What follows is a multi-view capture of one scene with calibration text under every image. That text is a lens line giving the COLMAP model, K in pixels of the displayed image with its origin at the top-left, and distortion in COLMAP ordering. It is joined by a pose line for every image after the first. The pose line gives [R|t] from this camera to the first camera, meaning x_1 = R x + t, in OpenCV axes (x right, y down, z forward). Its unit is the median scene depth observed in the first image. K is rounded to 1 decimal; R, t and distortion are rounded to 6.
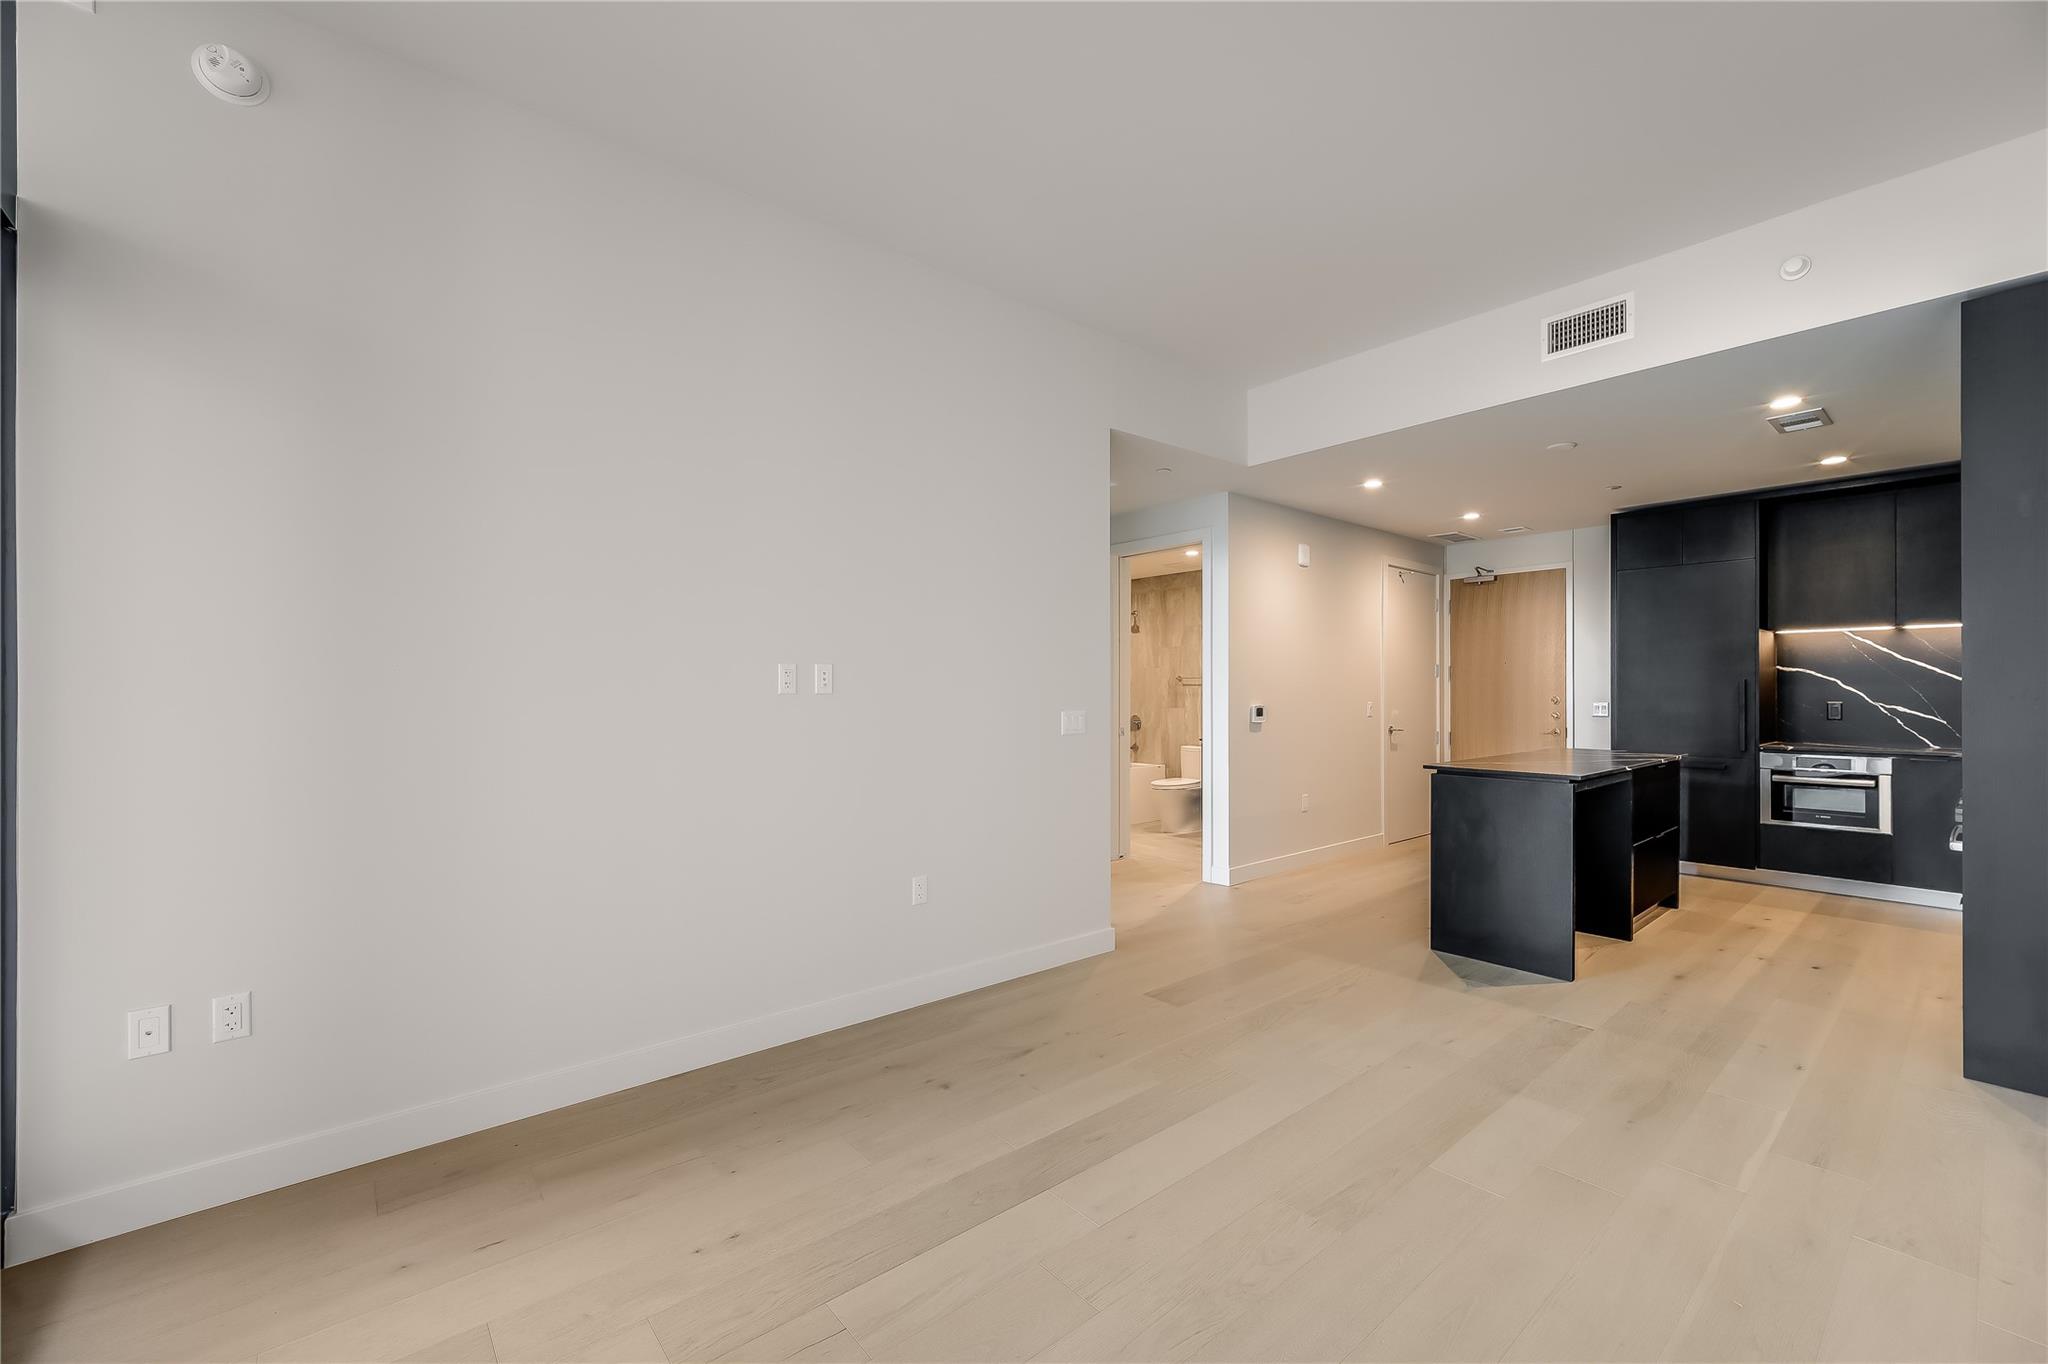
lens RADIAL K [[830.3, 0, 1031.7], [0, 830.3, 689.9], [0, 0, 1]] dist [-0.003822, -0.000330]
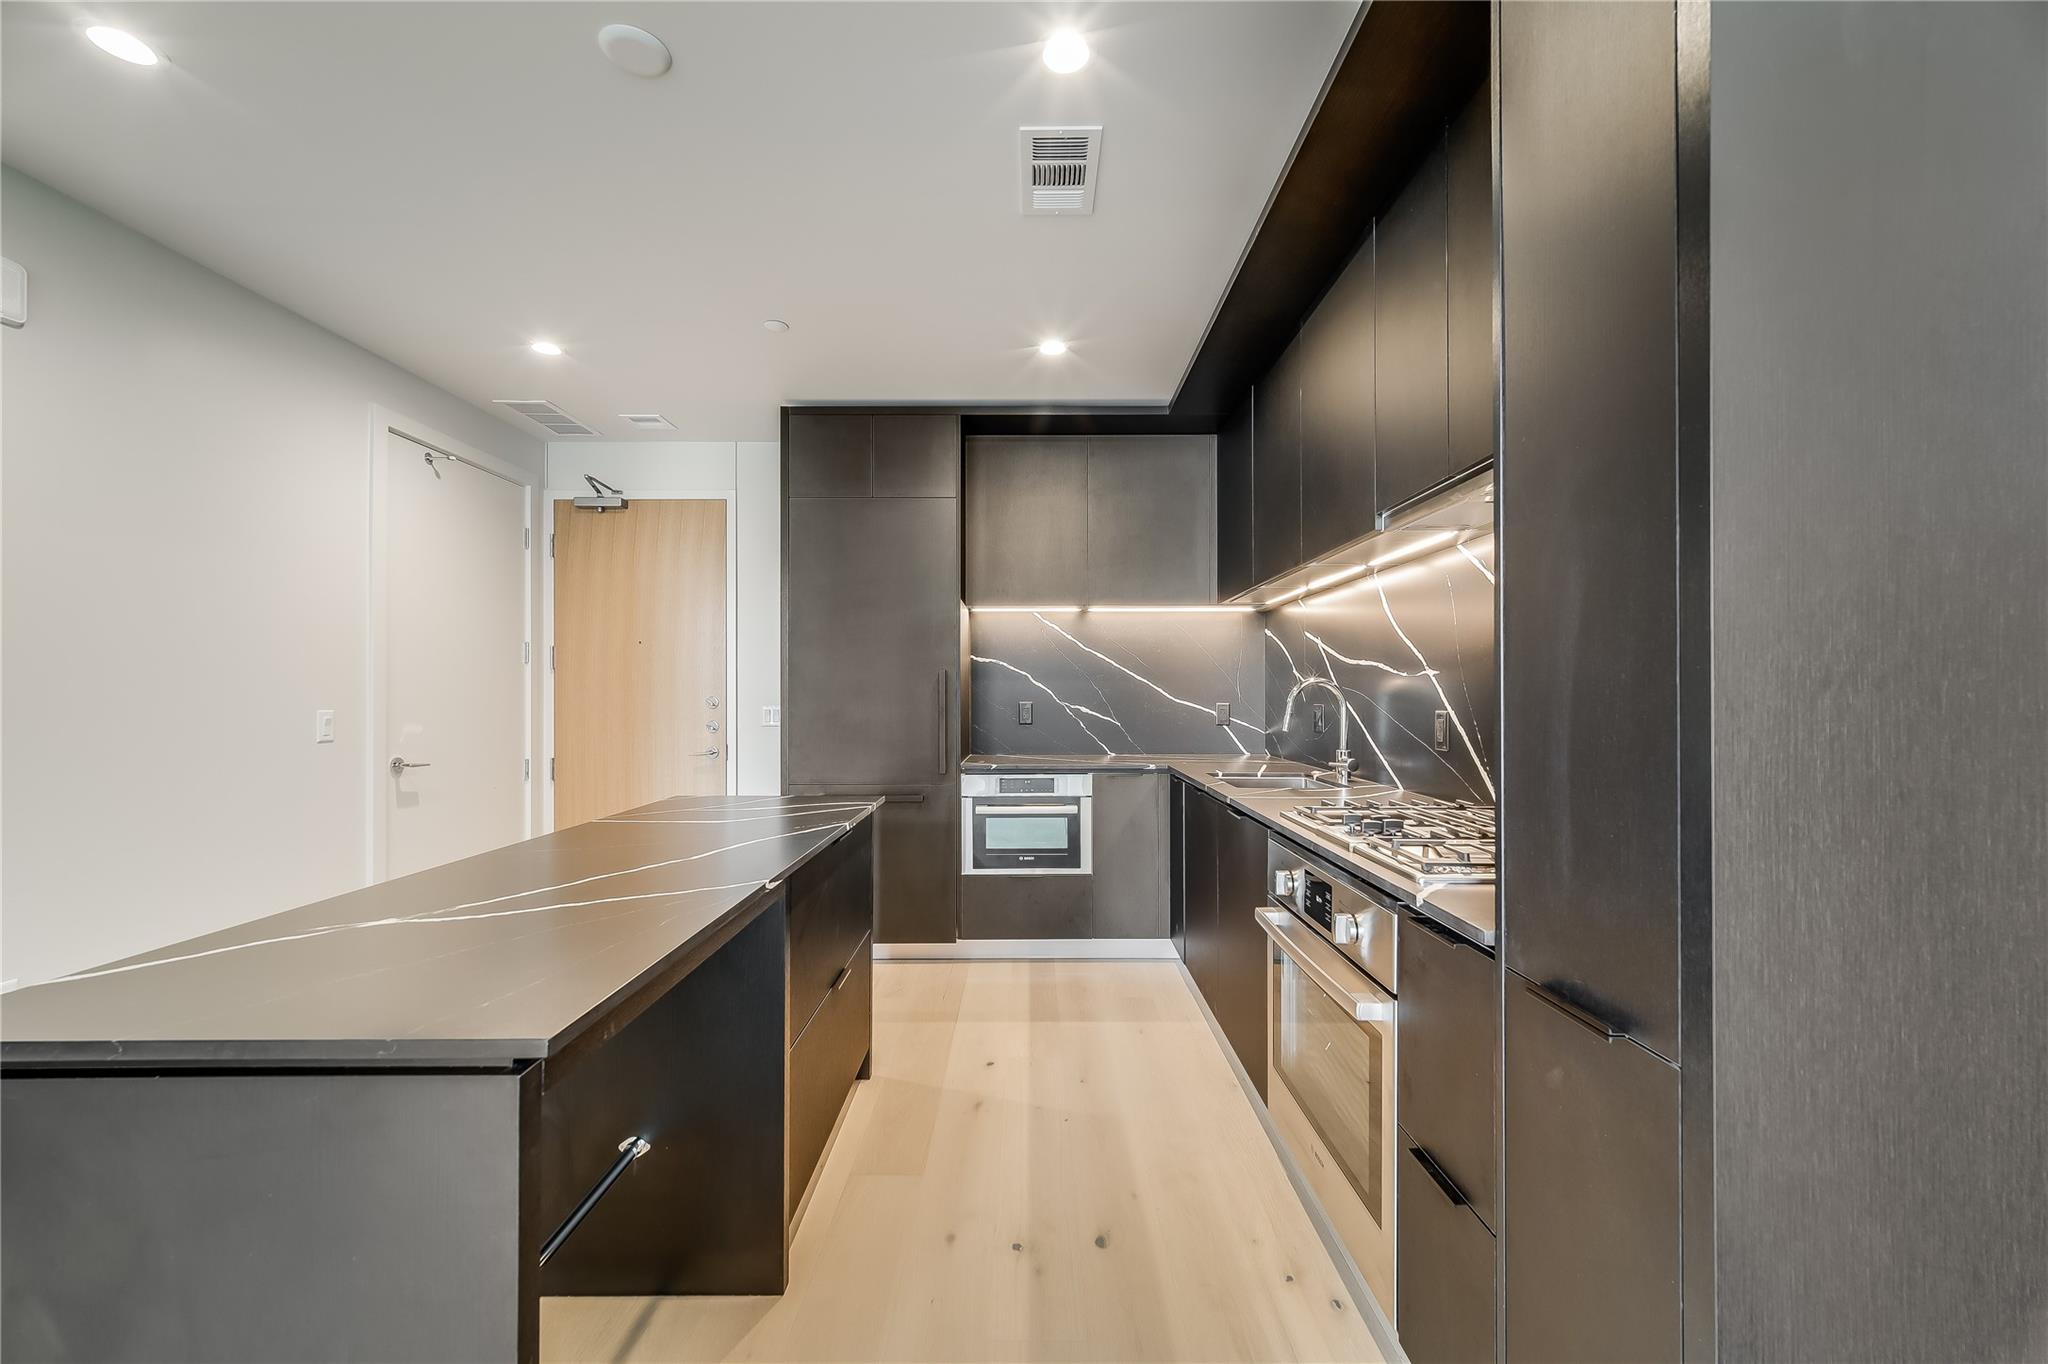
lens RADIAL K [[824.2, 0, 1029.3], [0, 824.2, 688.9], [0, 0, 1]] dist [0.000980, 0.000123]
pose [[0.646995, 0.003698, 0.762485, 0.379654], [-0.000196, 0.999989, -0.004683, 0.006235], [-0.762494, 0.002880, 0.646988, 0.497267]]
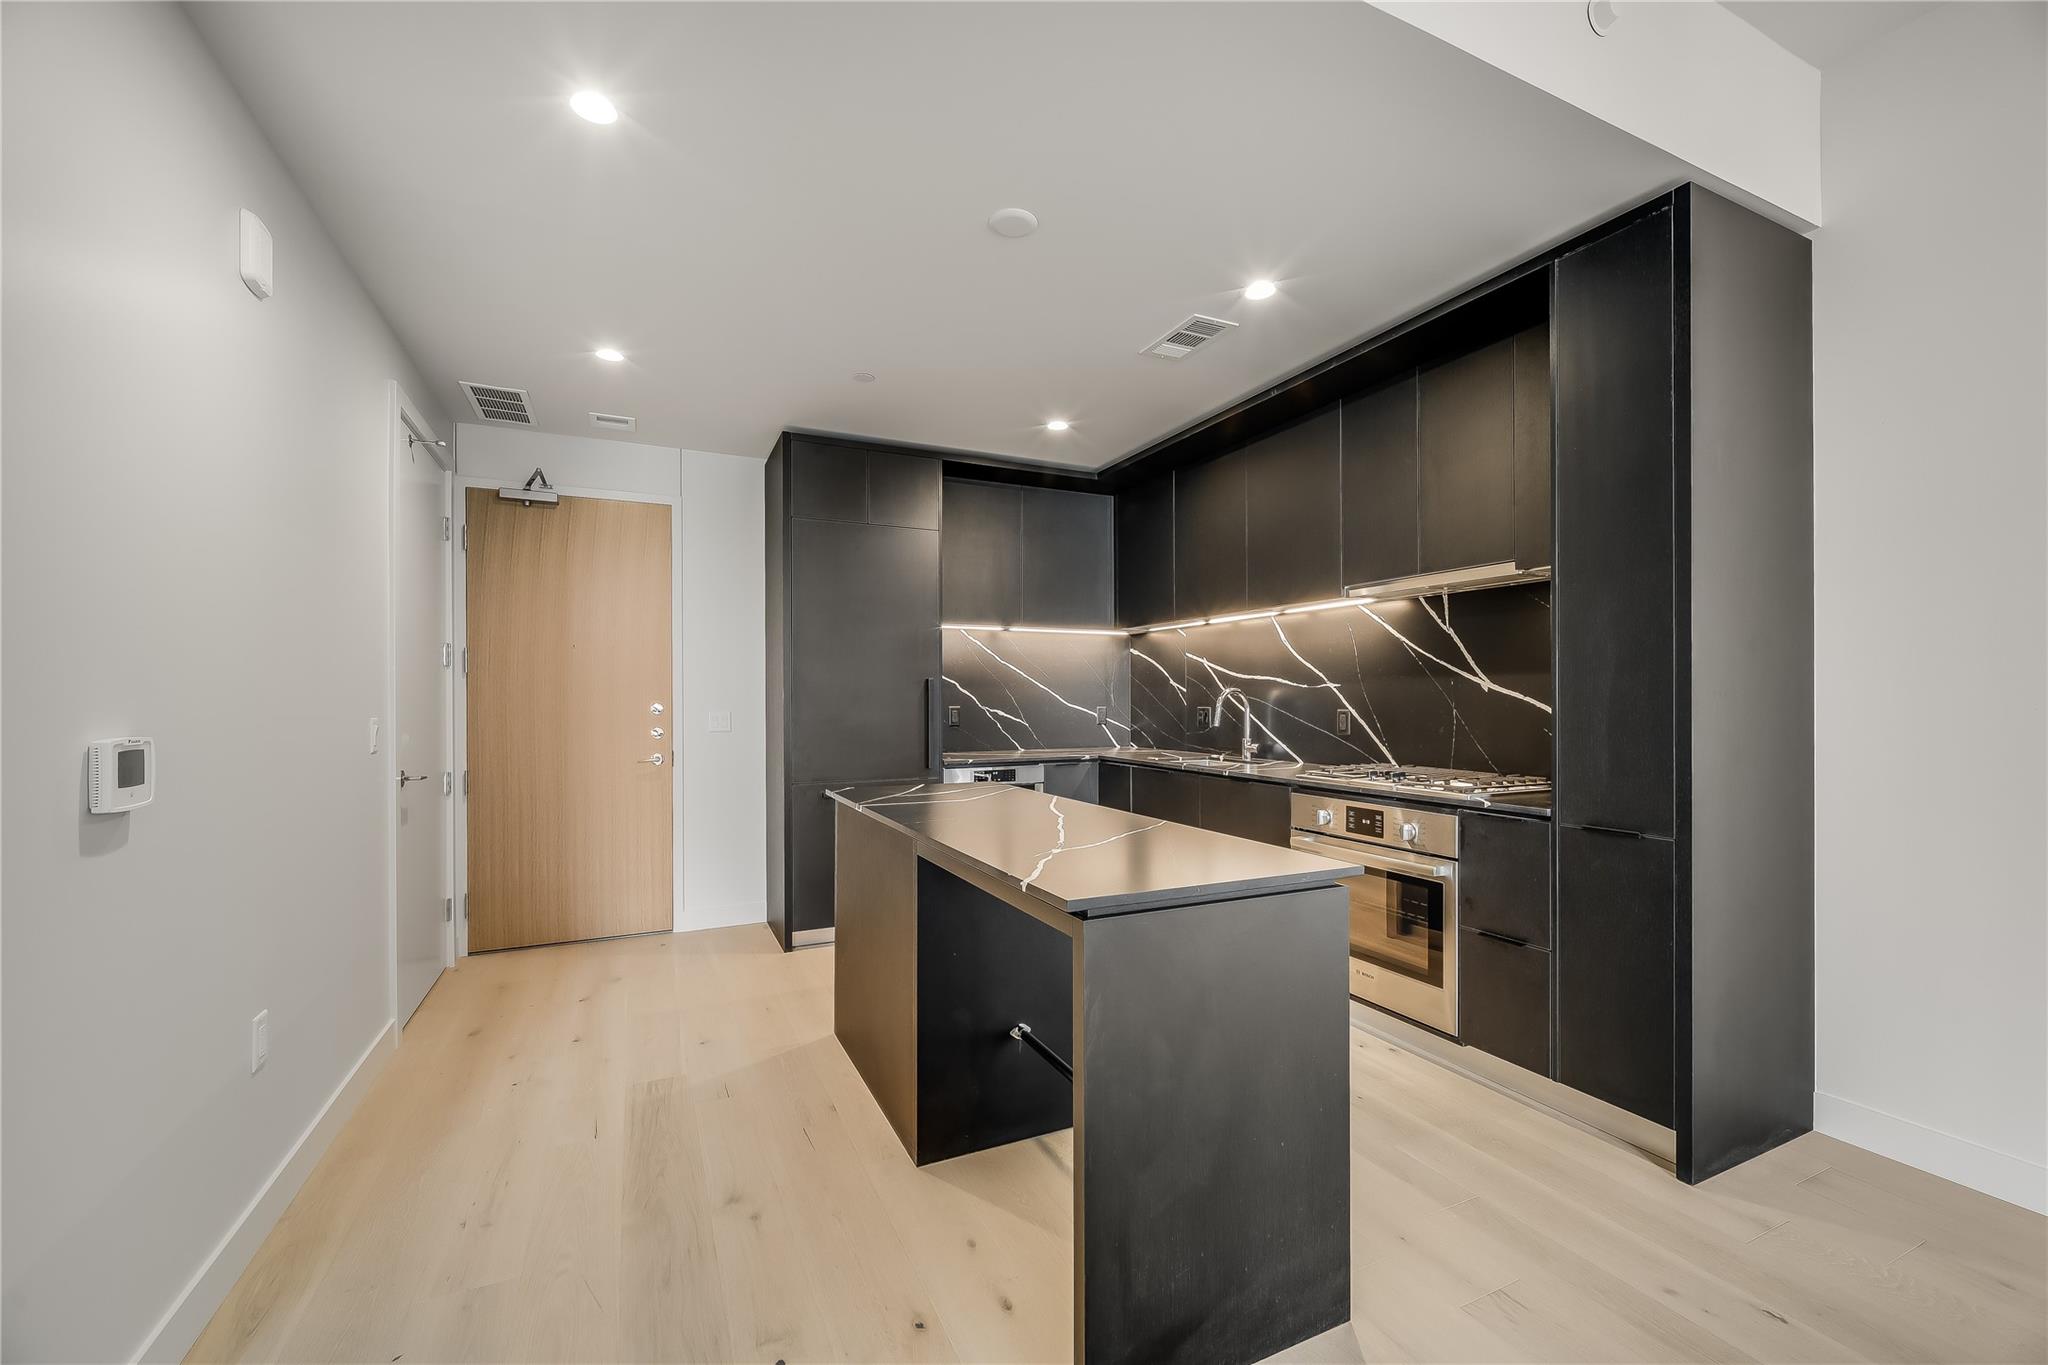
lens RADIAL K [[830.3, 0, 1031.7], [0, 830.3, 690.4], [0, 0, 1]] dist [-0.003822, -0.000330]
pose [[0.251317, 0.009647, 0.967857, 0.107739], [0.000759, 0.999948, -0.010164, 0.006551], [-0.967905, 0.003289, 0.251297, 0.701616]]
